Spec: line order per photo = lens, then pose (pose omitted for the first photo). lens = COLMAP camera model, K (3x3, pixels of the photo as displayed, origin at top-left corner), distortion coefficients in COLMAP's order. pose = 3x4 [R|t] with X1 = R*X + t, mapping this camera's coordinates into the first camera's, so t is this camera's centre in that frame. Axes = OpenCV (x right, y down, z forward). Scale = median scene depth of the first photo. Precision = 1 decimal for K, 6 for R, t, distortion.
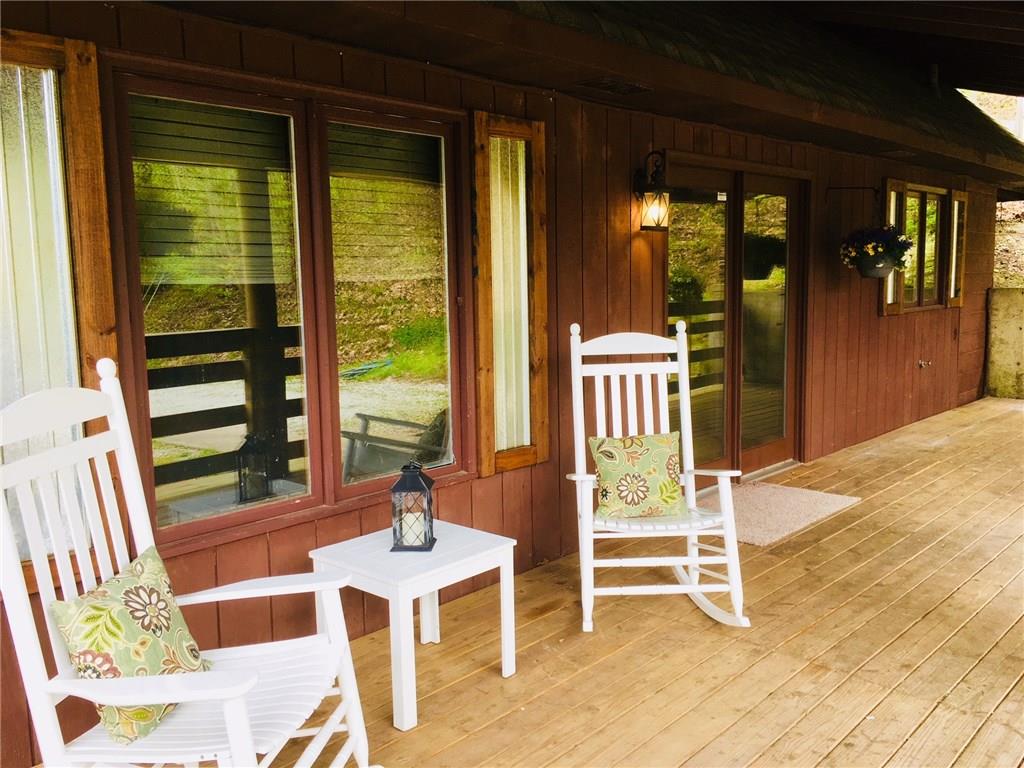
lens RADIAL K [[867.8, 0, 512.7], [0, 867.8, 380.3], [0, 0, 1]] dist [0.078161, -0.117007]
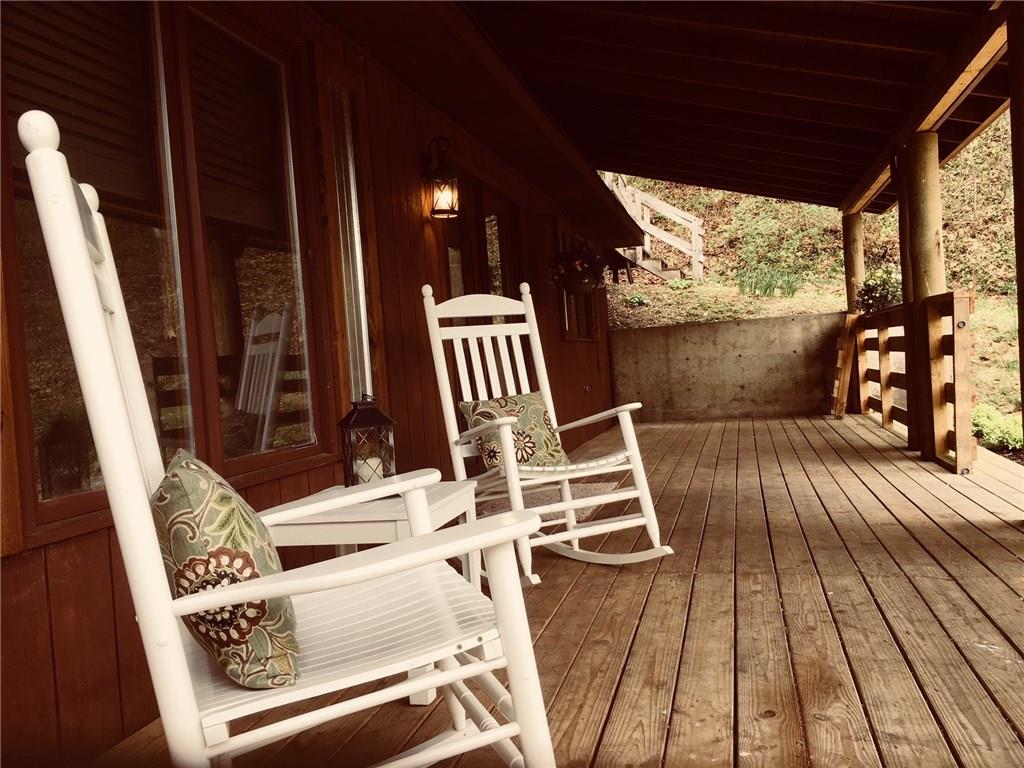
lens RADIAL K [[867.8, 0, 512.7], [0, 867.8, 380.3], [0, 0, 1]] dist [0.078161, -0.117007]
pose [[0.879078, -0.054417, 0.473561, -0.313691], [0.111319, 0.989428, -0.092948, 0.141560], [-0.463497, 0.134425, 0.875843, 0.166670]]
